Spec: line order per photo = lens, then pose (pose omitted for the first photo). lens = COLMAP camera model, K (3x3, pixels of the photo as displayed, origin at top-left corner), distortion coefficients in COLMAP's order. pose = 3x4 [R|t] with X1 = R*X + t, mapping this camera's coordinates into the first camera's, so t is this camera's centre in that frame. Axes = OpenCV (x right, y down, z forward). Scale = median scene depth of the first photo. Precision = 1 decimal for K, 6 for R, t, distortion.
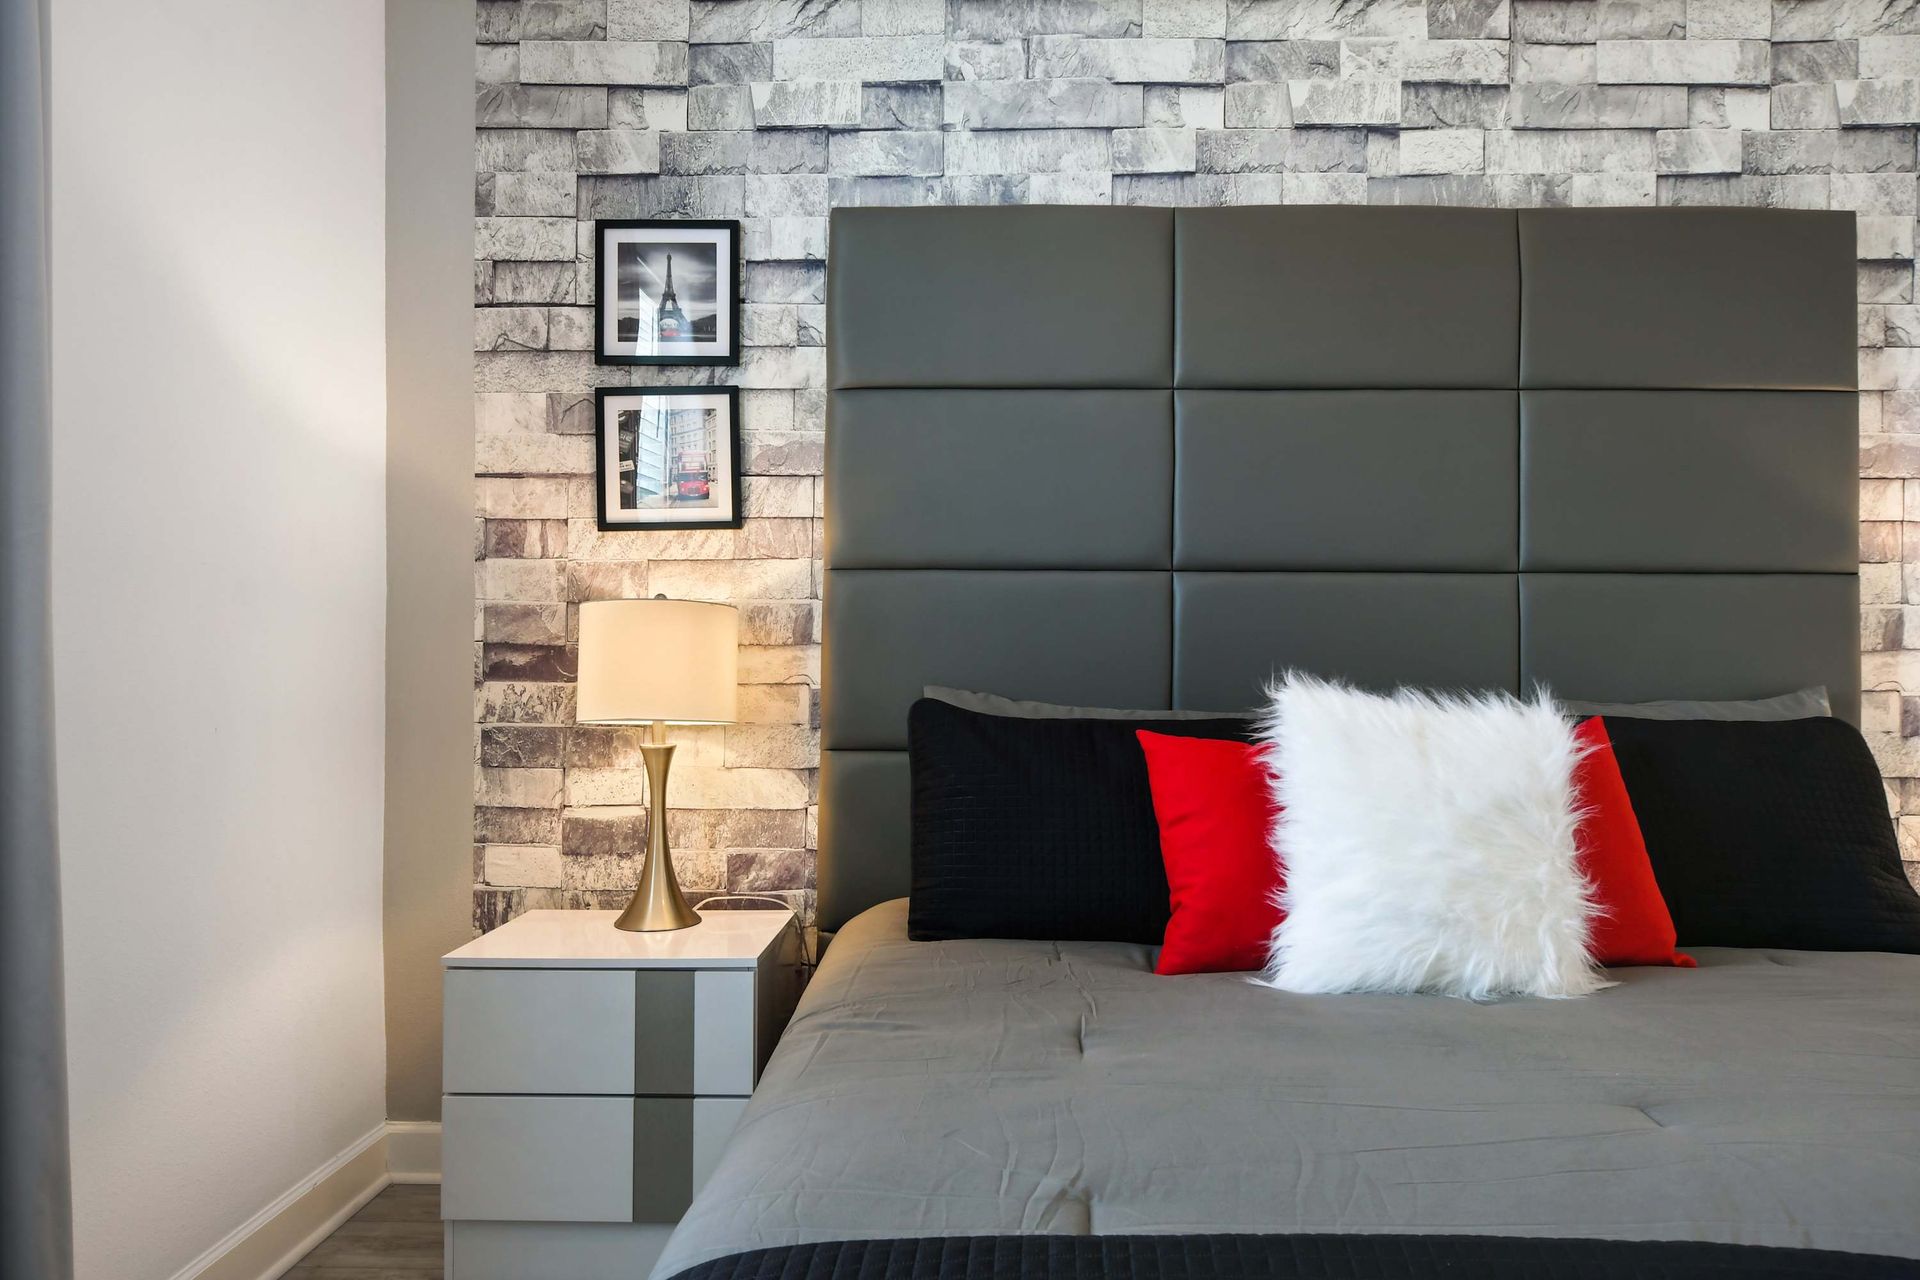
lens RADIAL K [[1546.7, 0, 960.0], [0, 1546.7, 640.0], [0, 0, 1]] dist [0.030971, -0.044508]
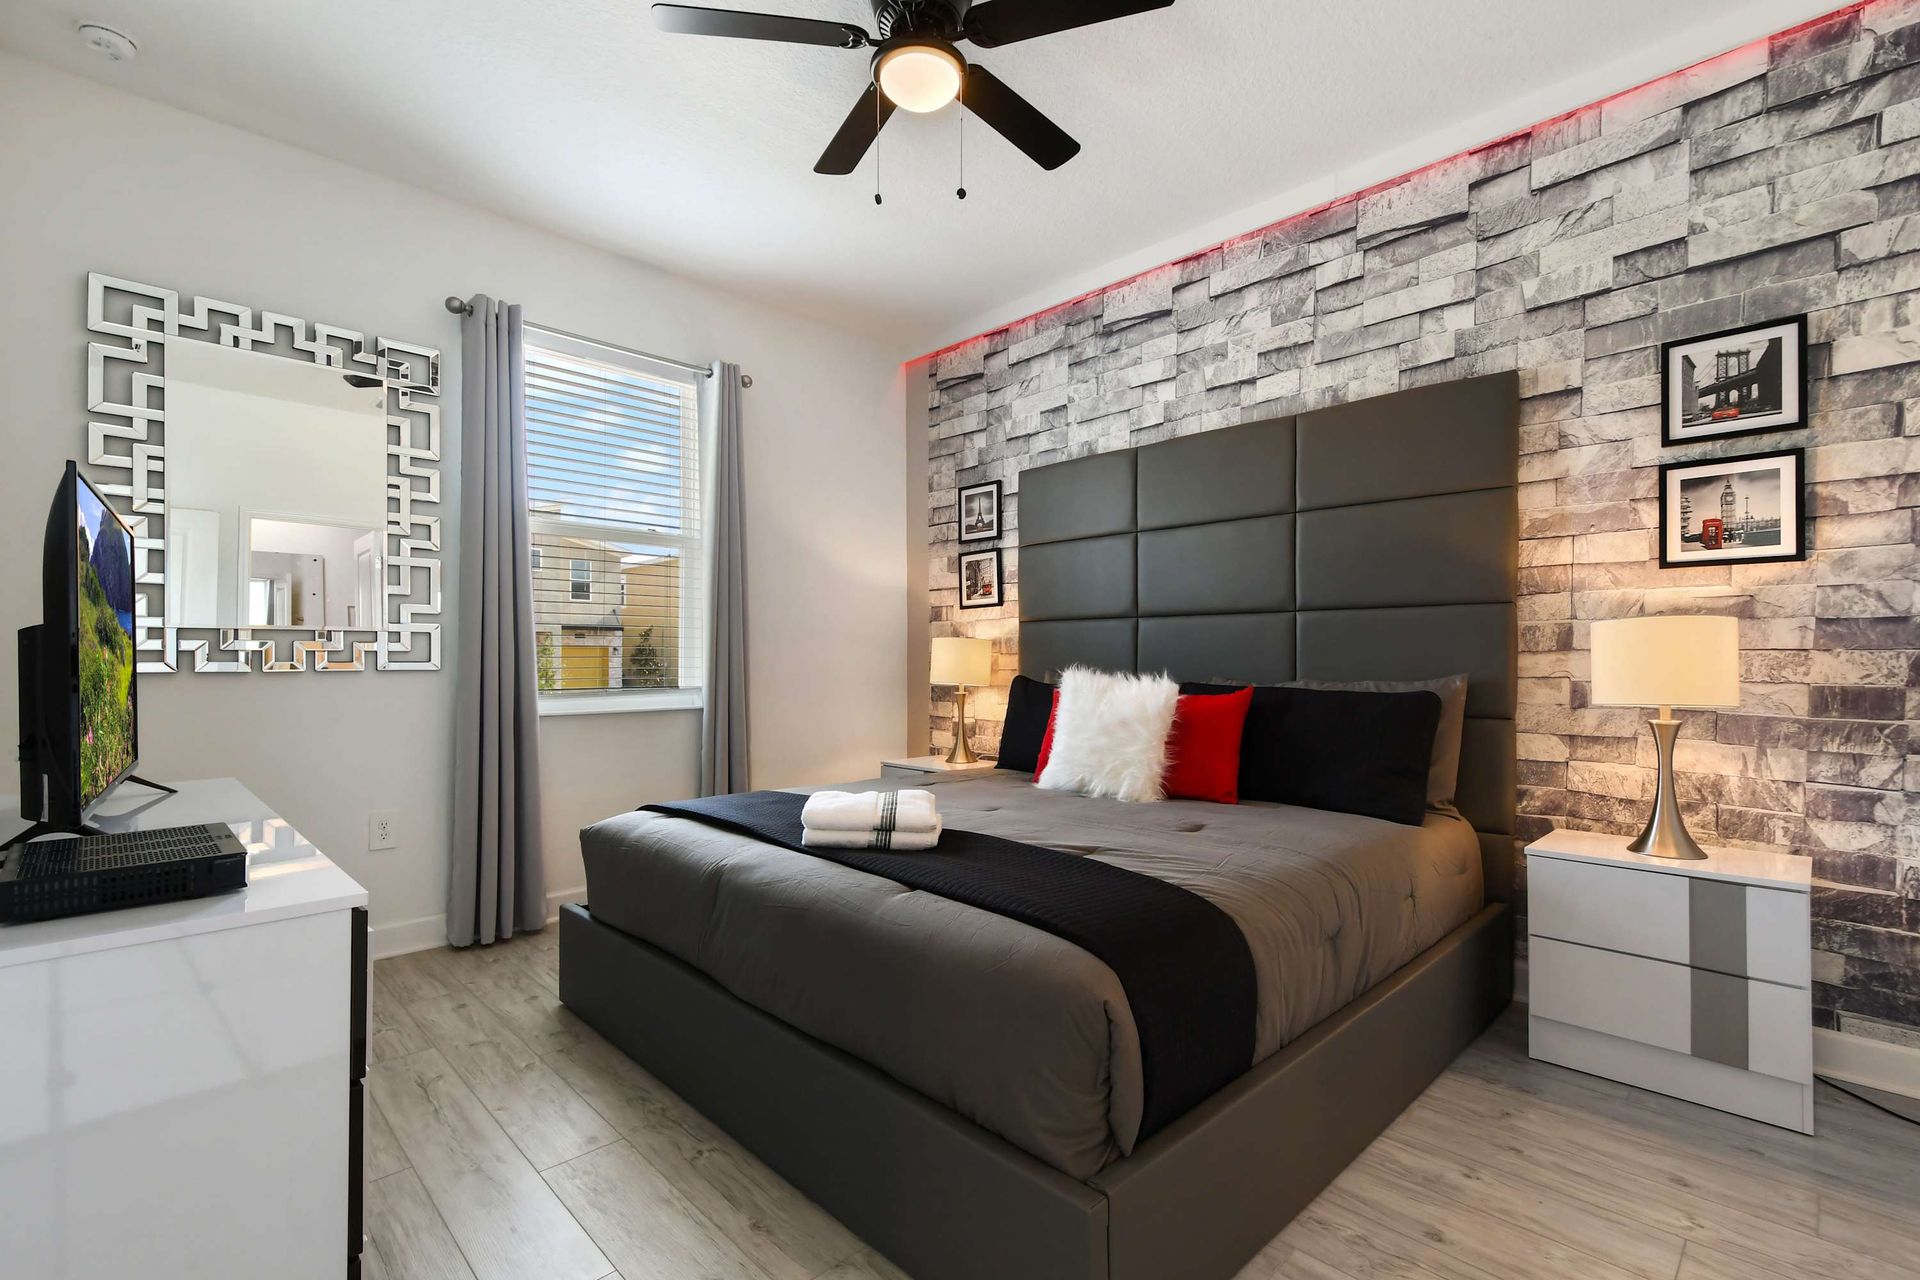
lens RADIAL K [[863.9, 0, 962.1], [0, 863.9, 650.7], [0, 0, 1]] dist [0.045358, -0.026963]
pose [[0.713342, -0.011233, -0.700726, 0.764744], [0.011074, 0.999927, -0.004755, 0.004407], [0.700729, -0.004368, 0.713415, -0.013856]]
